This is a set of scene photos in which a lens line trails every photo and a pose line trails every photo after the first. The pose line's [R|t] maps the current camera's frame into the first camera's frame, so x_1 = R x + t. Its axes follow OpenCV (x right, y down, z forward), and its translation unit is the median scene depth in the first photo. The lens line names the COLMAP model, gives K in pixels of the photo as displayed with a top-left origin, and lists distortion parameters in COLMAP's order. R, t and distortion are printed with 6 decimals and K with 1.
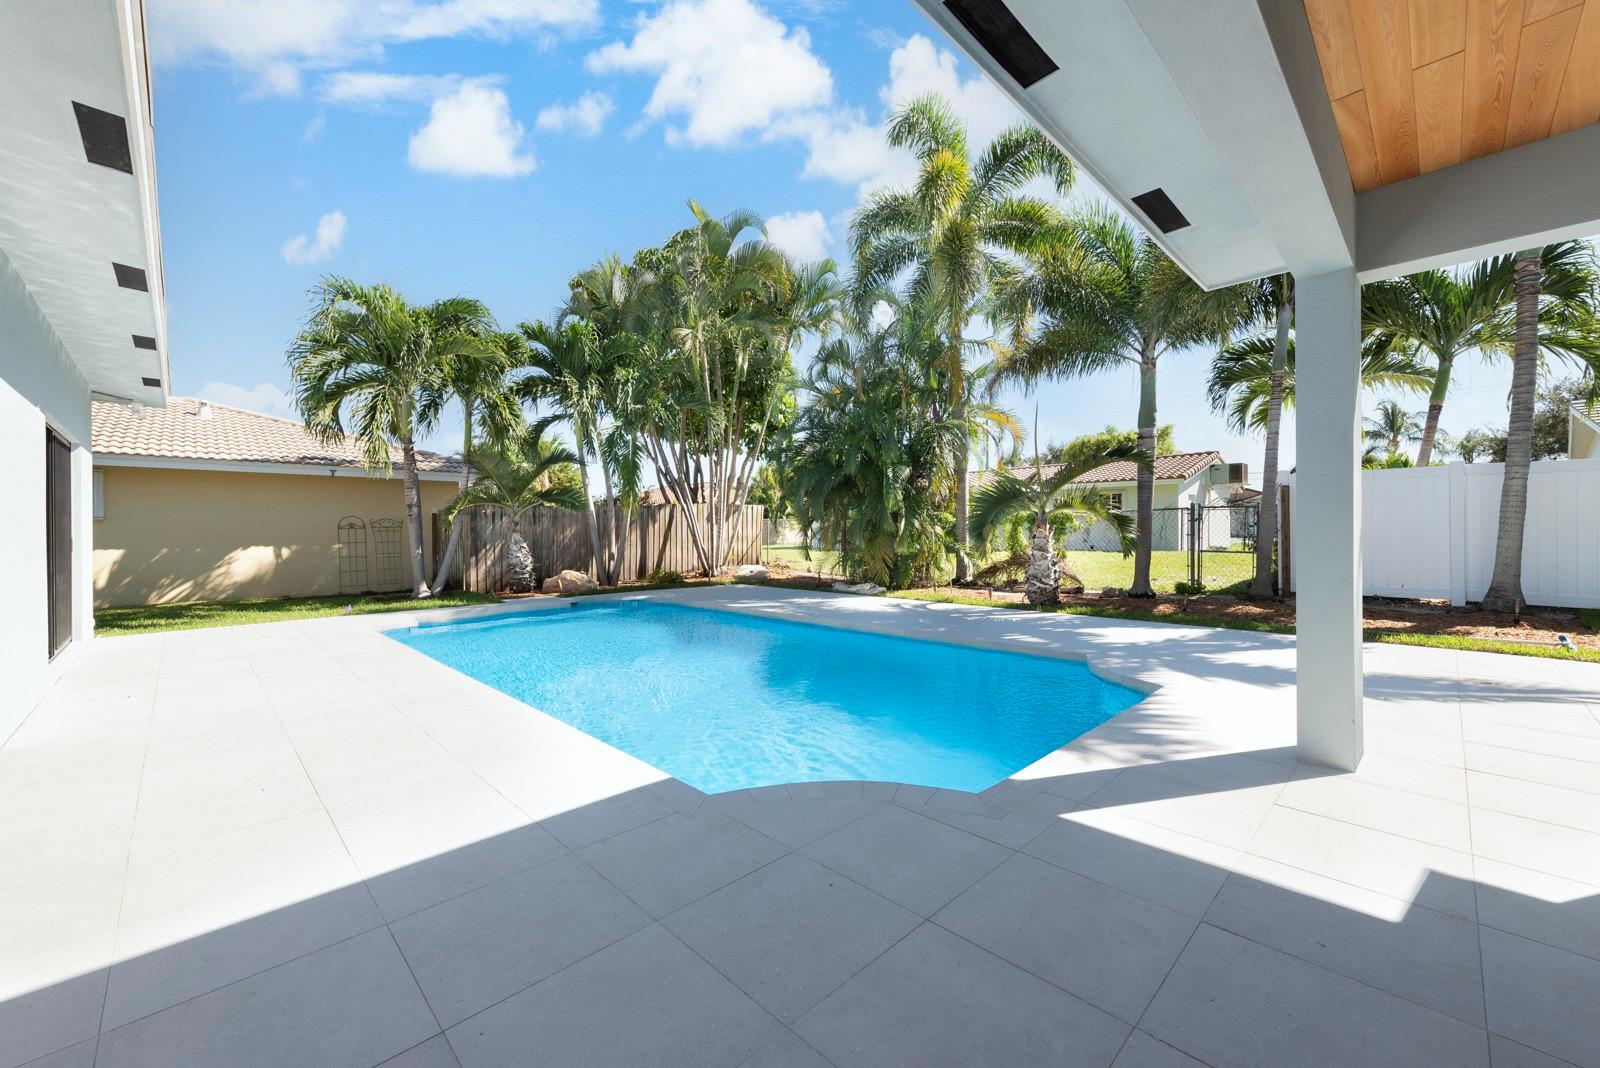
lens RADIAL K [[623.6, 0, 800.0], [0, 623.6, 534.0], [0, 0, 1]] dist [0.001247, 0.000167]
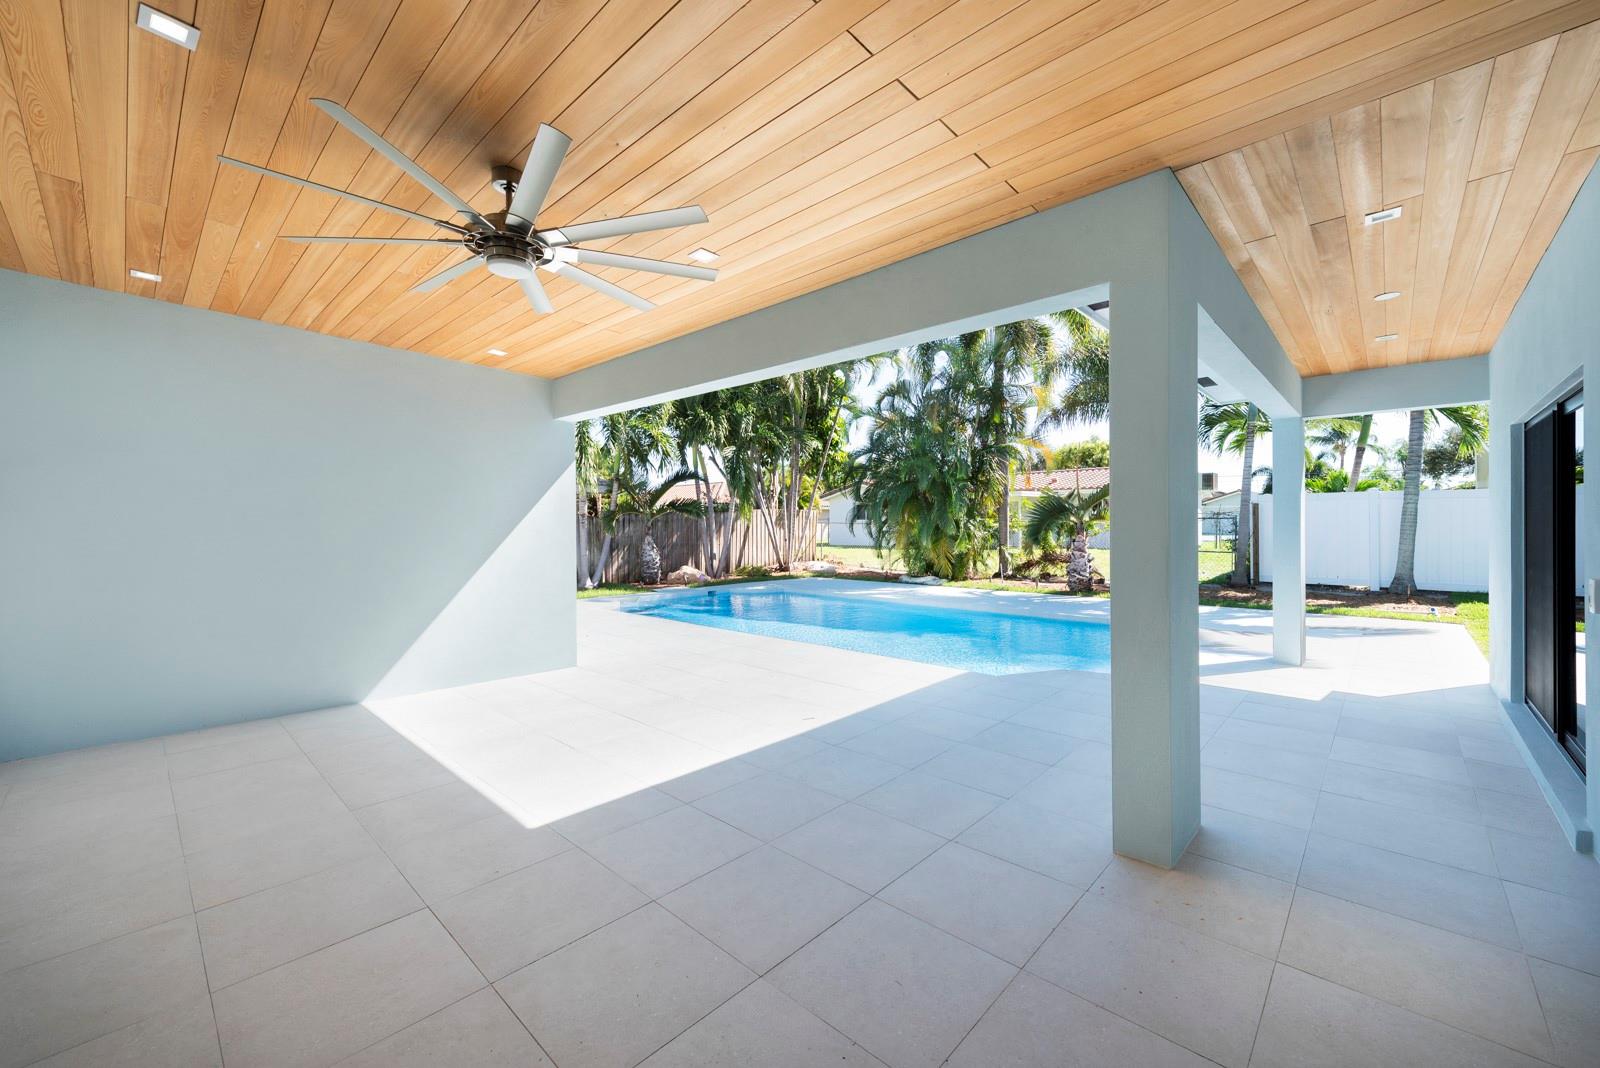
lens RADIAL K [[623.6, 0, 800.0], [0, 623.6, 534.0], [0, 0, 1]] dist [0.001247, 0.000167]
pose [[0.999049, -0.000084, 0.043595, -0.219155], [-0.000365, 0.999947, 0.010282, -0.019177], [-0.043594, -0.010288, 0.998996, -0.251757]]
